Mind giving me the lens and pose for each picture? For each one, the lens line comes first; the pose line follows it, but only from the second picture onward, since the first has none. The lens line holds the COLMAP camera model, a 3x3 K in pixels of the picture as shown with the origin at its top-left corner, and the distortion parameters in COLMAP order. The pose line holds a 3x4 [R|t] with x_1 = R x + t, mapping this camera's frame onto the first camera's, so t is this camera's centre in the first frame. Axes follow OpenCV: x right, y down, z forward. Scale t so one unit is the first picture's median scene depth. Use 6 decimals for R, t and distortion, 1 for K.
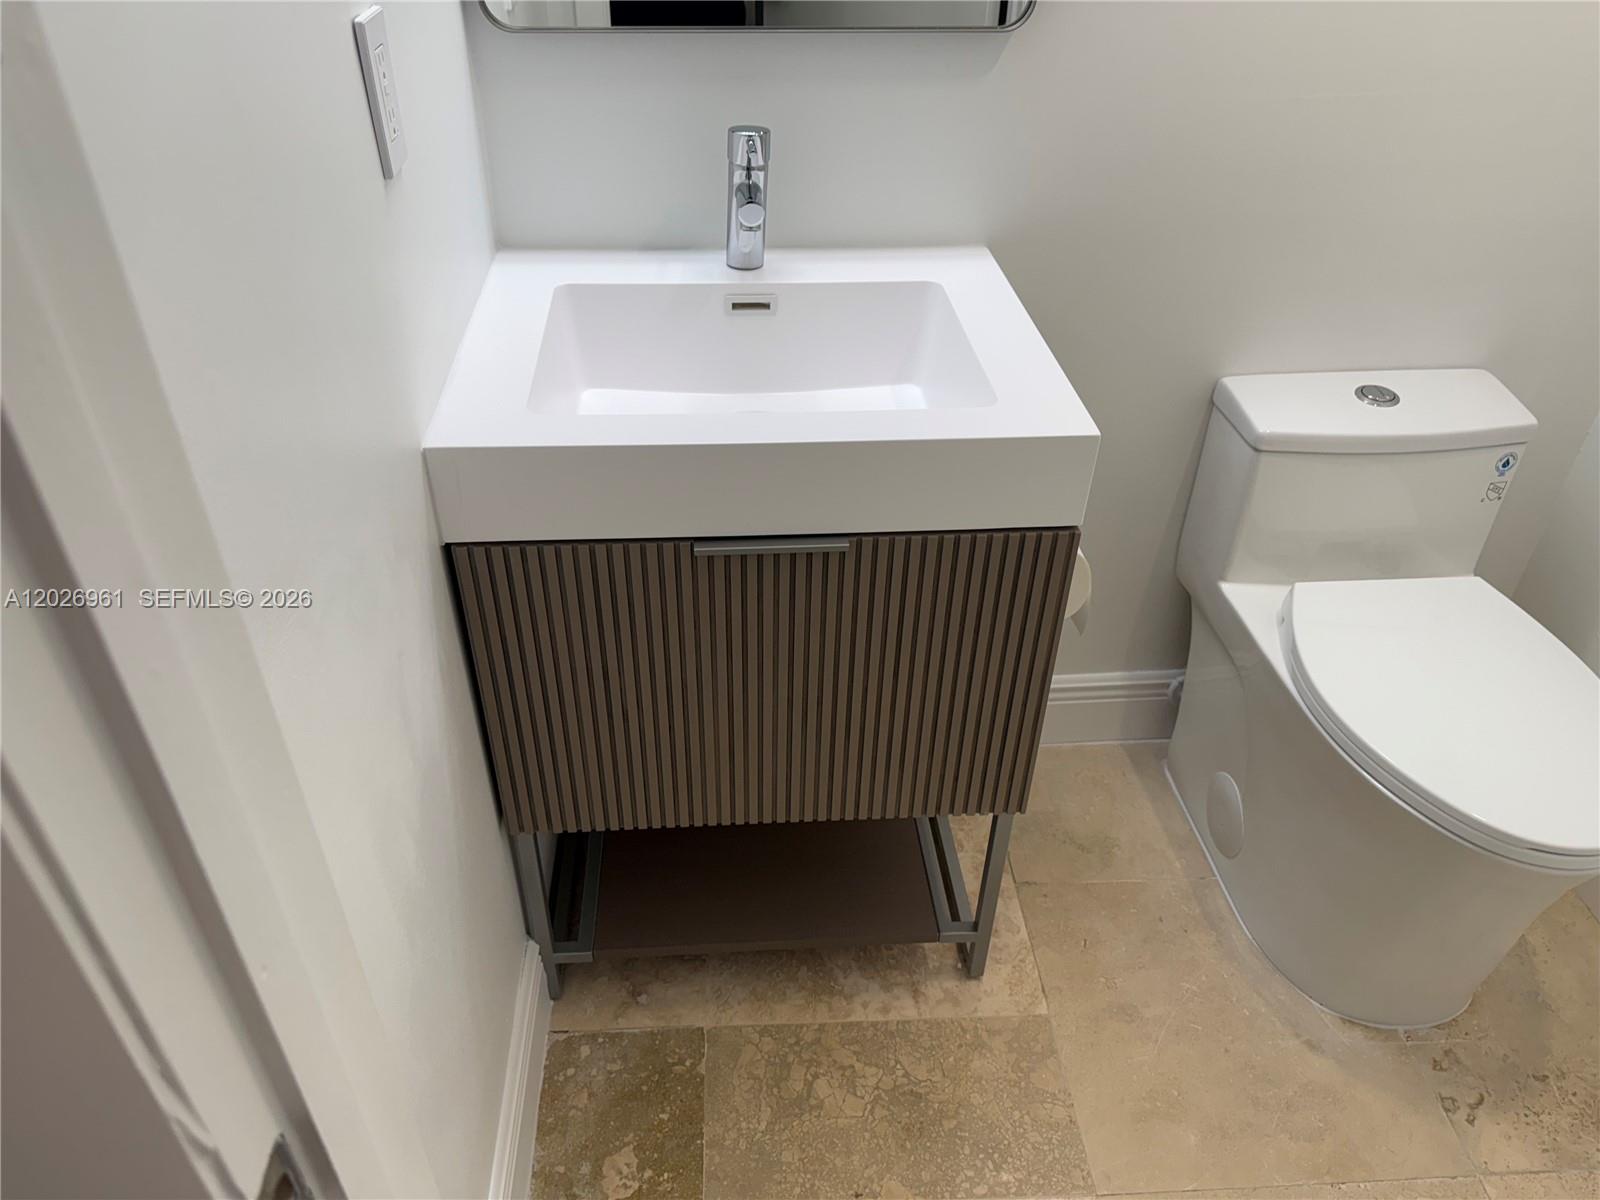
lens RADIAL K [[1123.8, 0, 801.5], [0, 1123.8, 607.0], [0, 0, 1]] dist [0.112505, -0.180326]
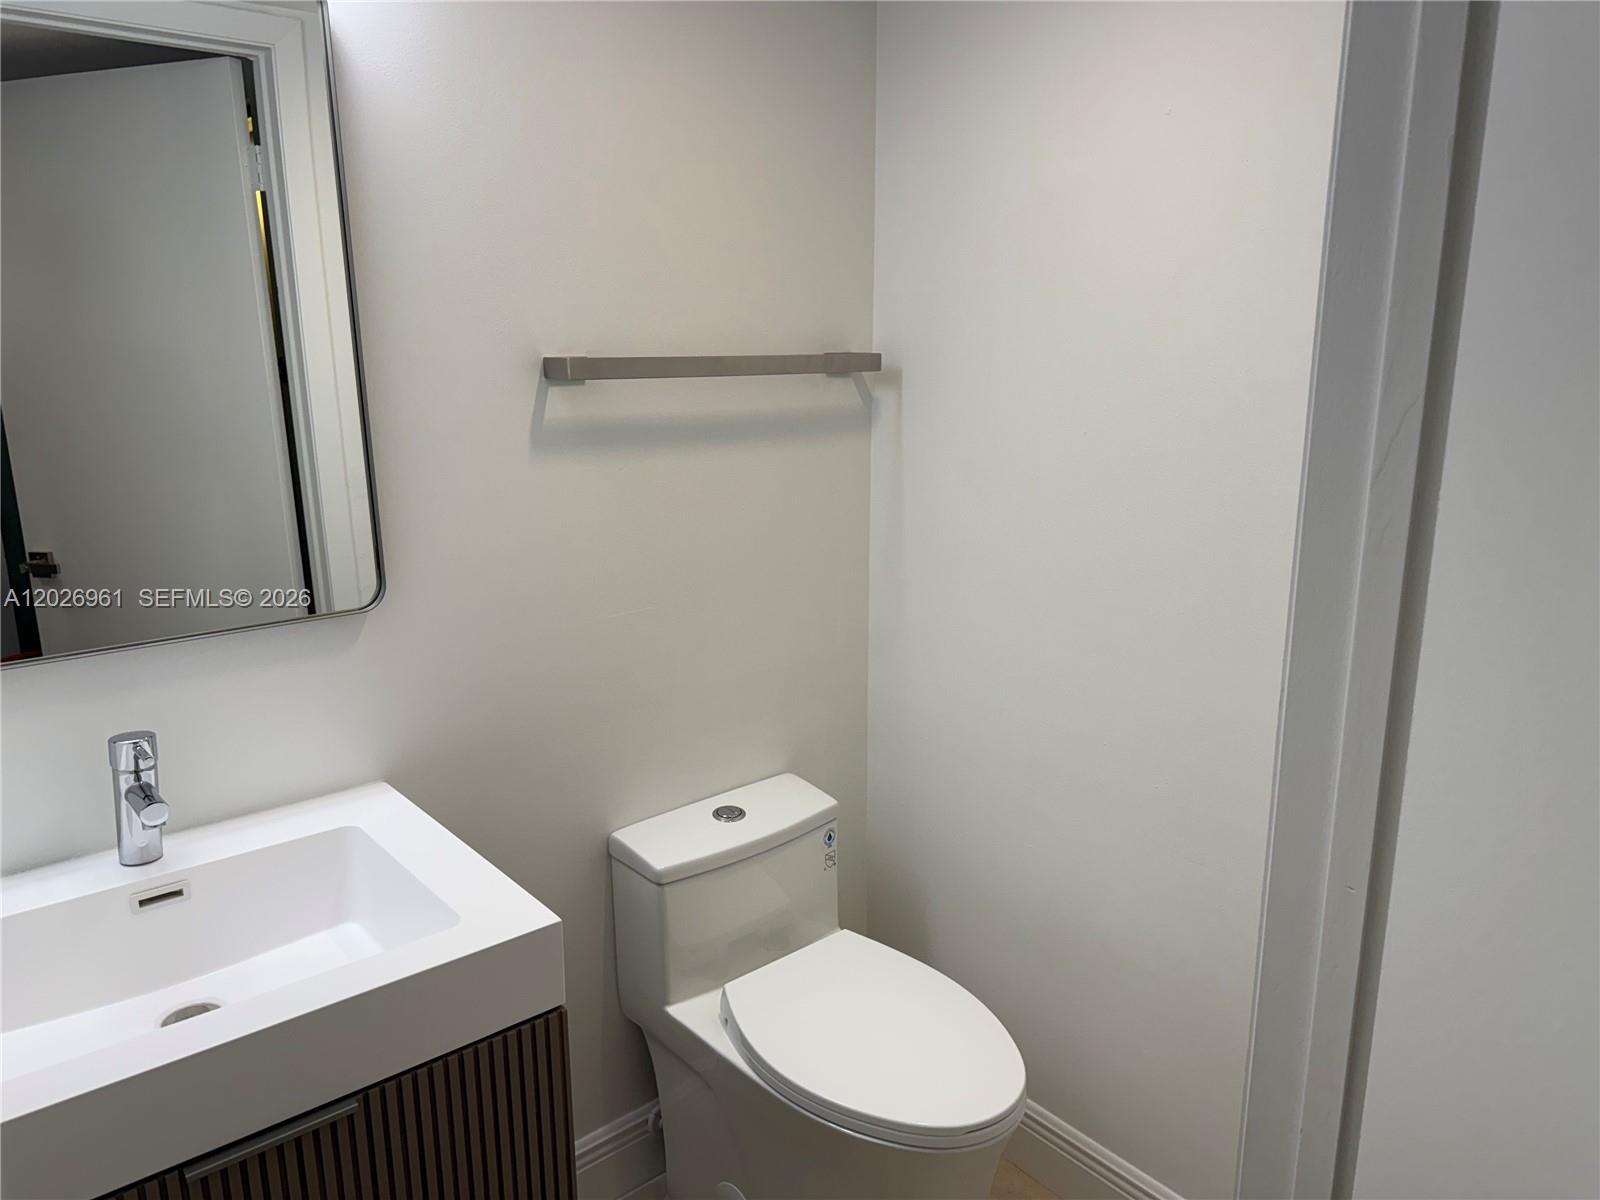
lens RADIAL K [[1108.6, 0, 794.4], [0, 1108.6, 587.4], [0, 0, 1]] dist [0.083179, -0.172595]
pose [[0.813239, -0.151191, 0.561947, -0.102668], [0.364021, 0.885568, -0.288544, -0.027442], [-0.454017, 0.439215, 0.775215, -0.113300]]
